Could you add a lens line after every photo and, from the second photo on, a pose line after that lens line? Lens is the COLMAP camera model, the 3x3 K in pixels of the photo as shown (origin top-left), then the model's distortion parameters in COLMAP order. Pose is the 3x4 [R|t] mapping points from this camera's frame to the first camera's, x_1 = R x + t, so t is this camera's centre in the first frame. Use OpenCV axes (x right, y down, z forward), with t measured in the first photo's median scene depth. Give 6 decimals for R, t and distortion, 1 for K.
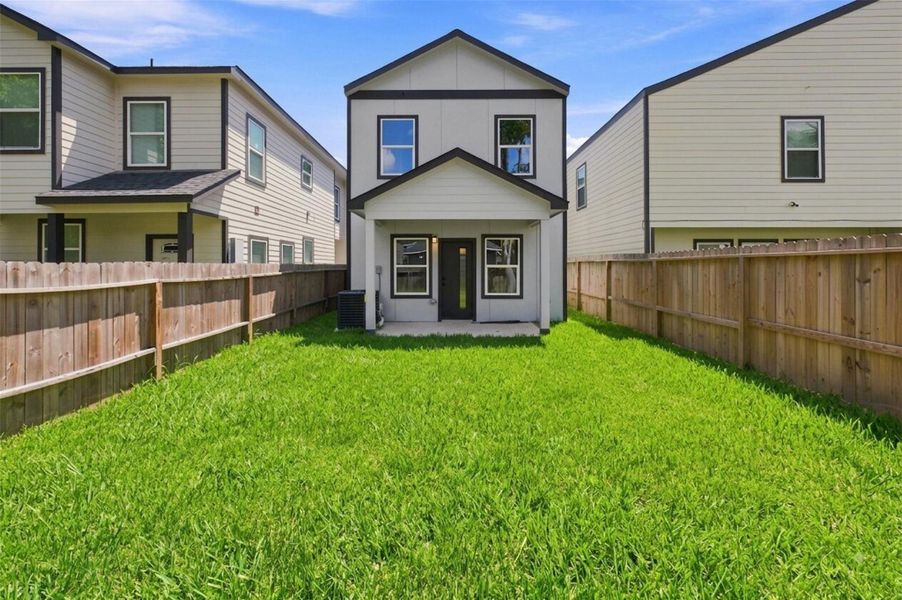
lens RADIAL K [[412.6, 0, 447.3], [0, 412.6, 261.4], [0, 0, 1]] dist [0.000592, -0.000318]
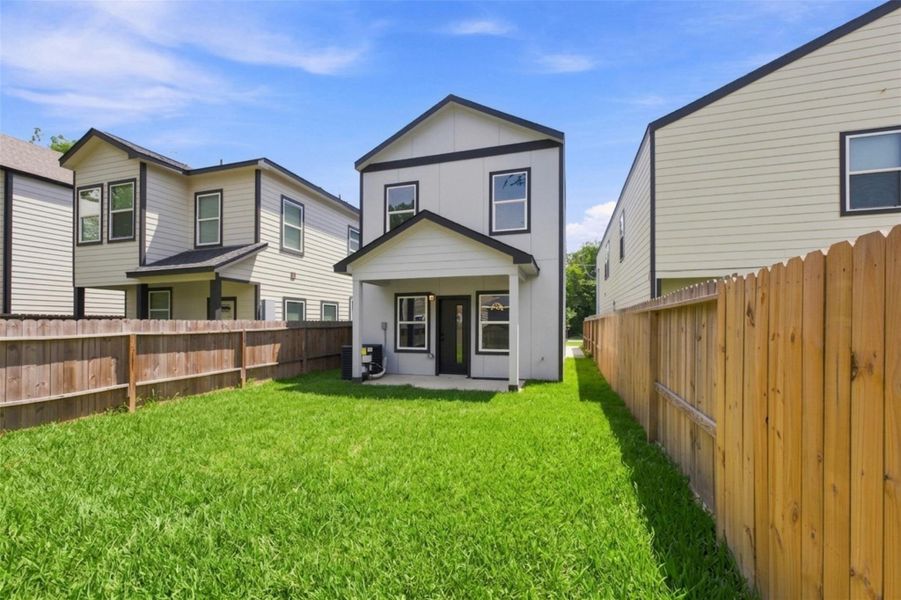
lens RADIAL K [[402.1, 0, 447.2], [0, 402.1, 315.5], [0, 0, 1]] dist [-0.000731, 0.000023]
pose [[0.951279, -0.005788, -0.308276, 0.358964], [0.003516, 0.999962, -0.007925, 0.001816], [0.308311, 0.006455, 0.951264, 0.042897]]
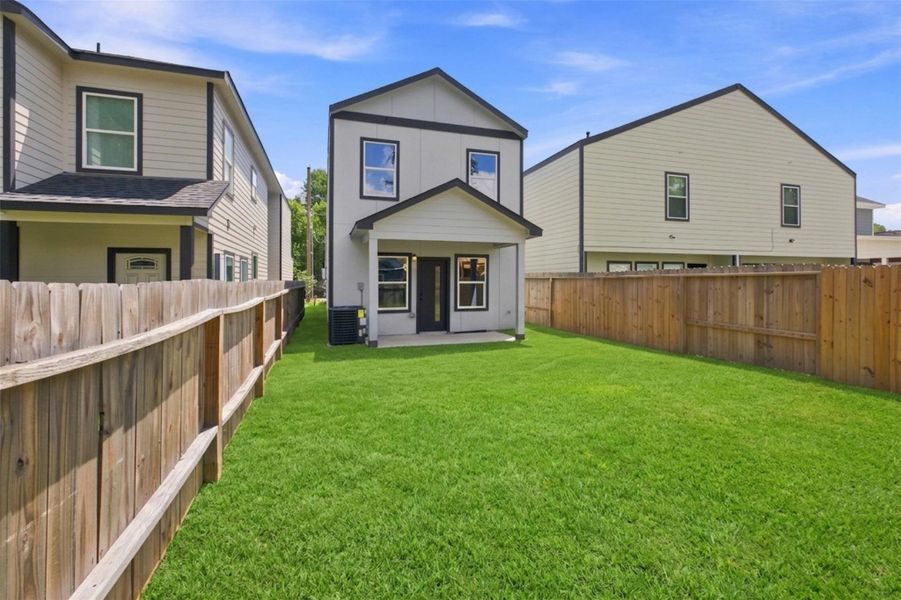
lens RADIAL K [[411.9, 0, 449.0], [0, 411.9, 277.5], [0, 0, 1]] dist [-0.000802, -0.000089]
pose [[0.946219, 0.001097, 0.323525, -0.327039], [-0.002100, 0.999994, 0.002752, -0.005750], [-0.323520, -0.003284, 0.946216, -0.056058]]
